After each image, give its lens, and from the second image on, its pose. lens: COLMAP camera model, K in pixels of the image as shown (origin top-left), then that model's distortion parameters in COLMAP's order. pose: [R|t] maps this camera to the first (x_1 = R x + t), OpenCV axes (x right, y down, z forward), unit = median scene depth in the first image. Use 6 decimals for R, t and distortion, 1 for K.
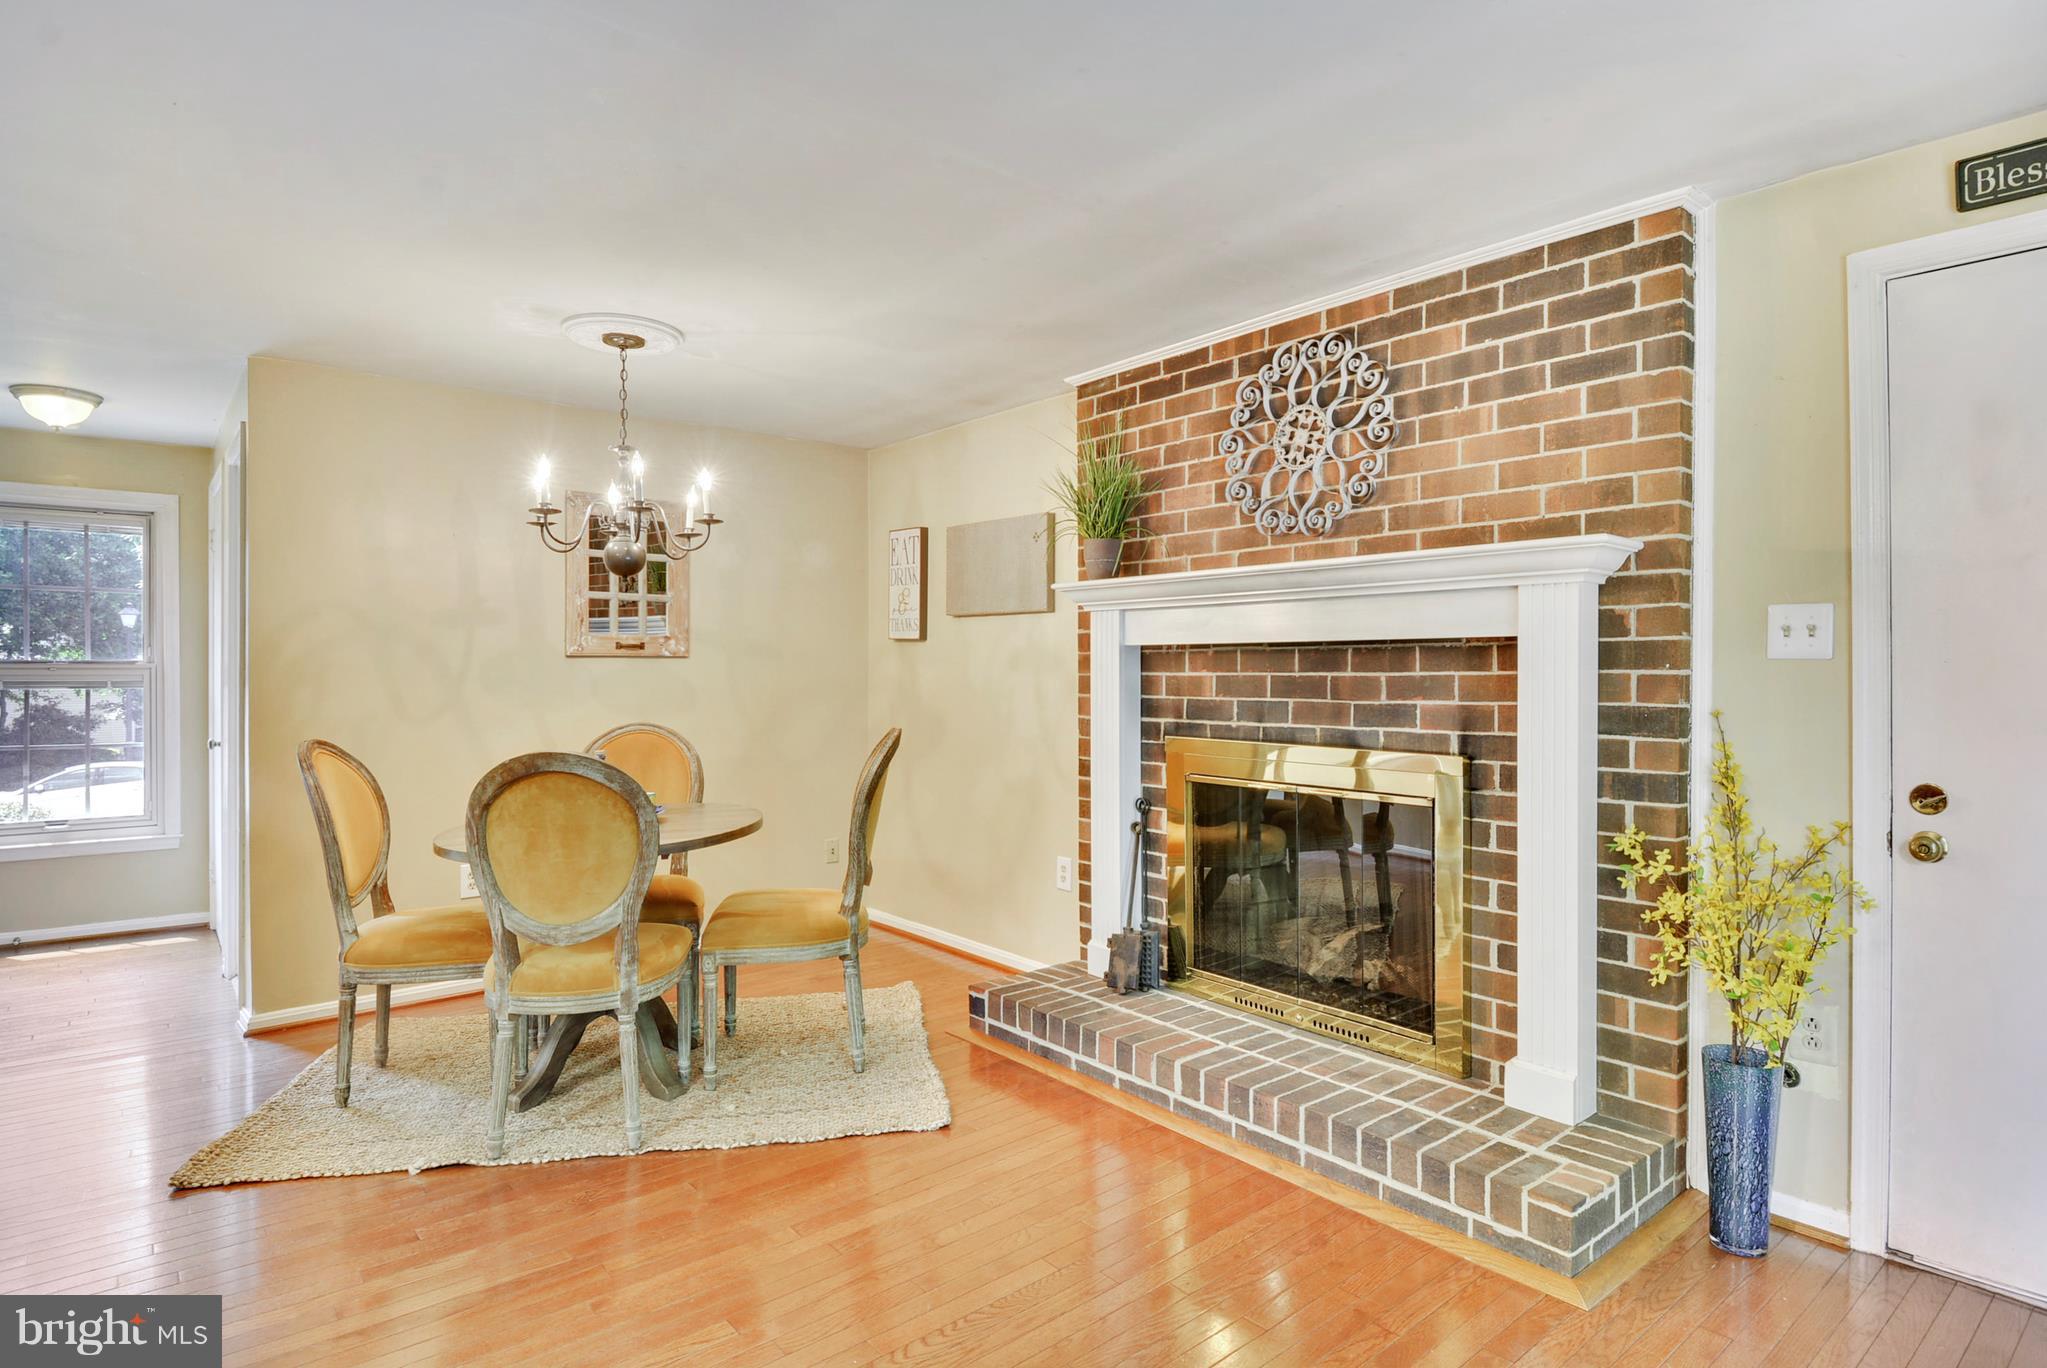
lens RADIAL K [[1071.4, 0, 1016.2], [0, 1071.4, 669.8], [0, 0, 1]] dist [0.000496, -0.001490]
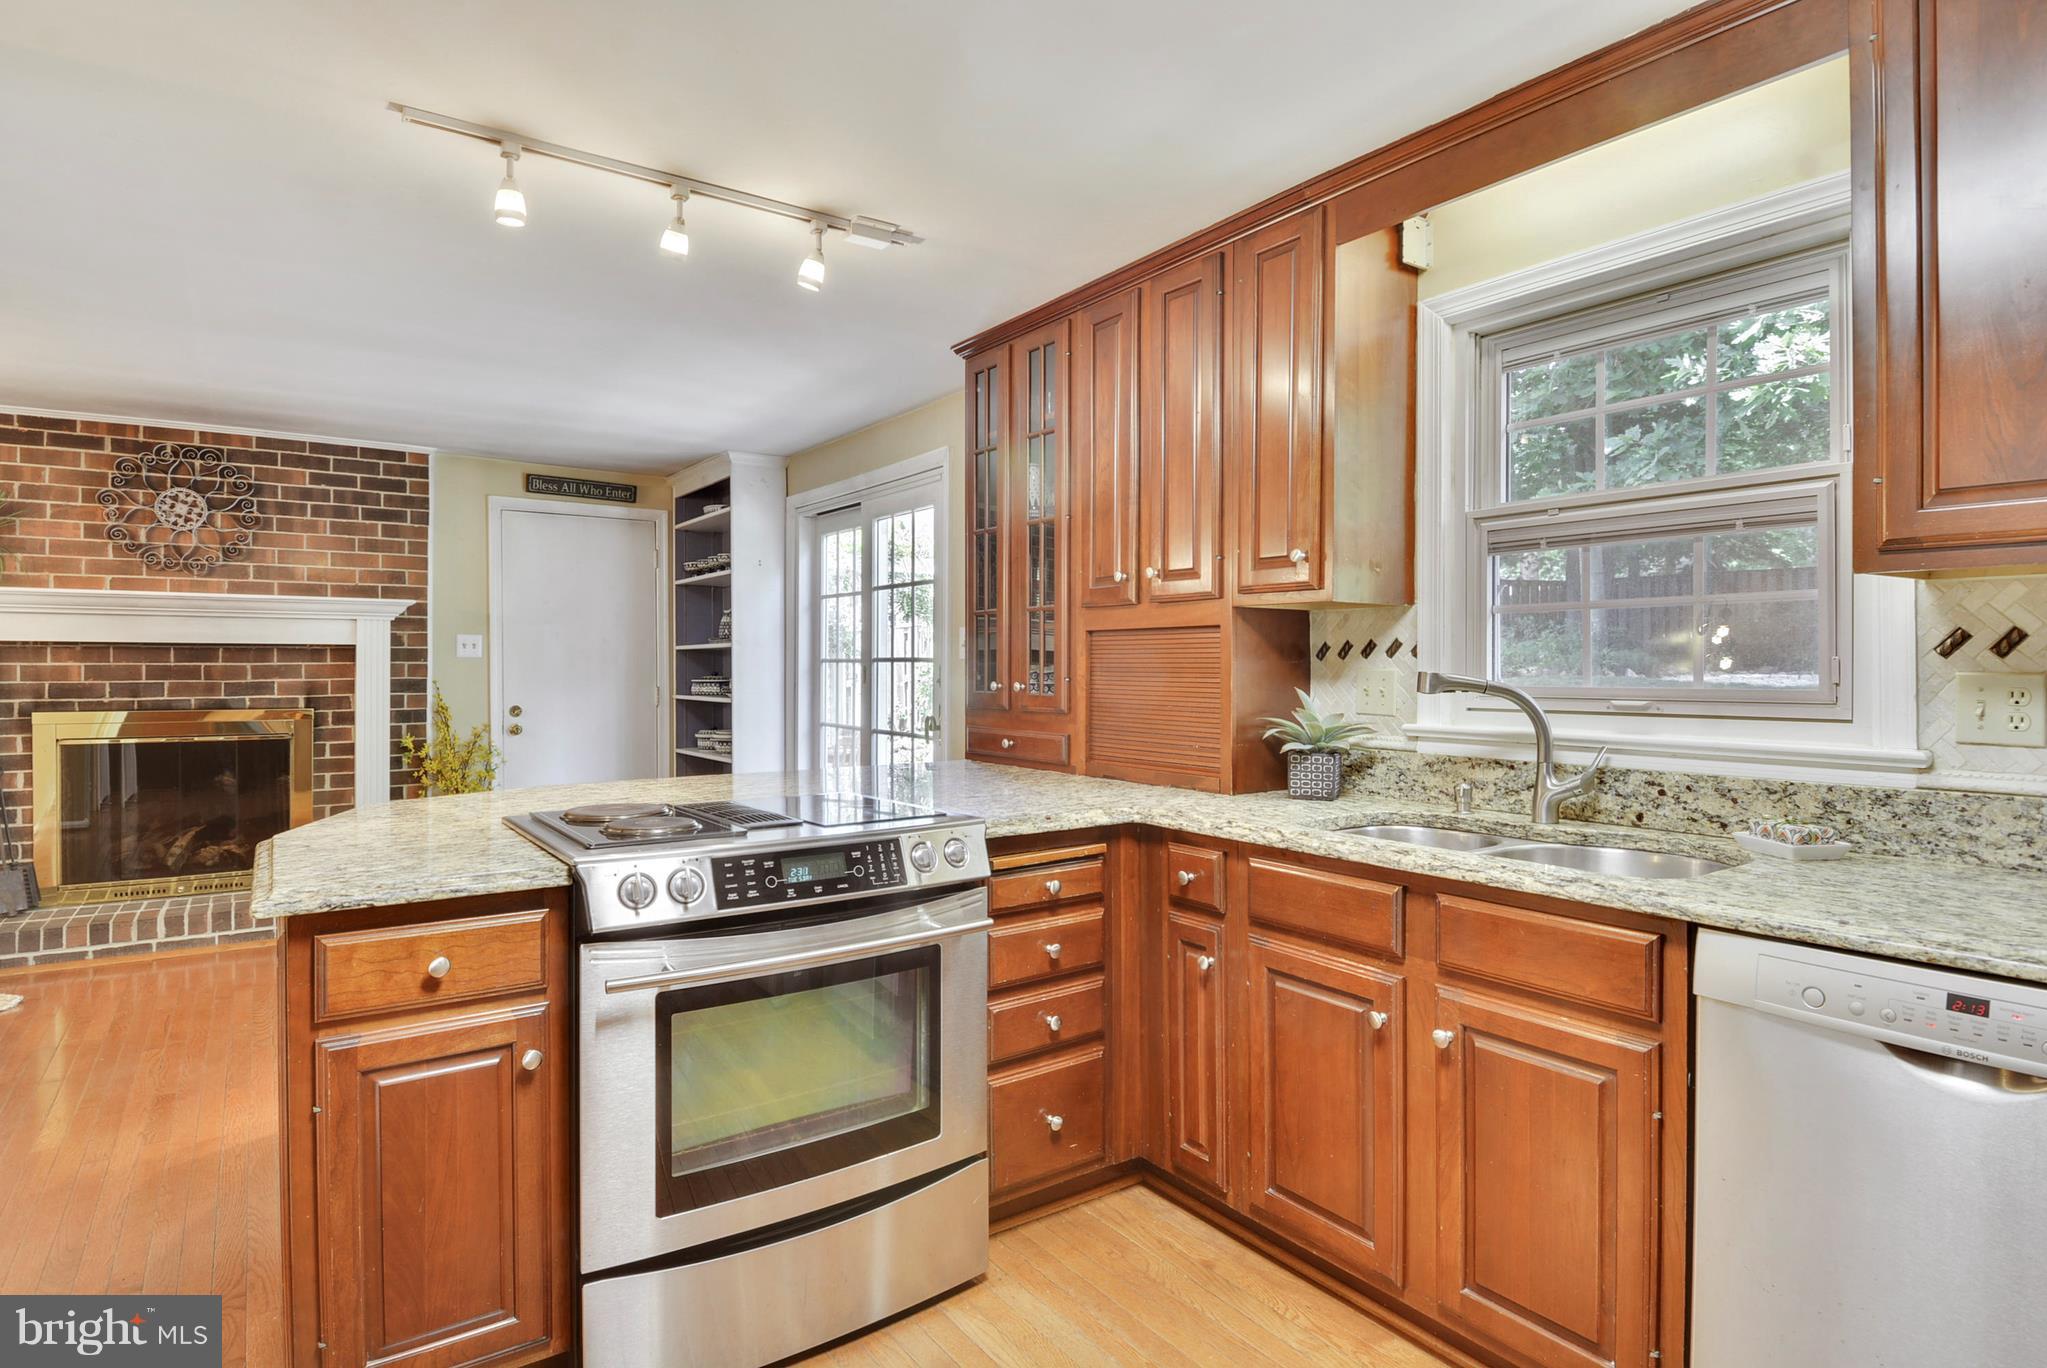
lens RADIAL K [[1071.4, 0, 1018.6], [0, 1071.4, 675.8], [0, 0, 1]] dist [0.000496, -0.001490]
pose [[0.070999, -0.005177, 0.997463, -1.298831], [0.001711, 0.999986, 0.005069, 0.016744], [-0.997475, 0.001347, 0.071007, -0.330271]]
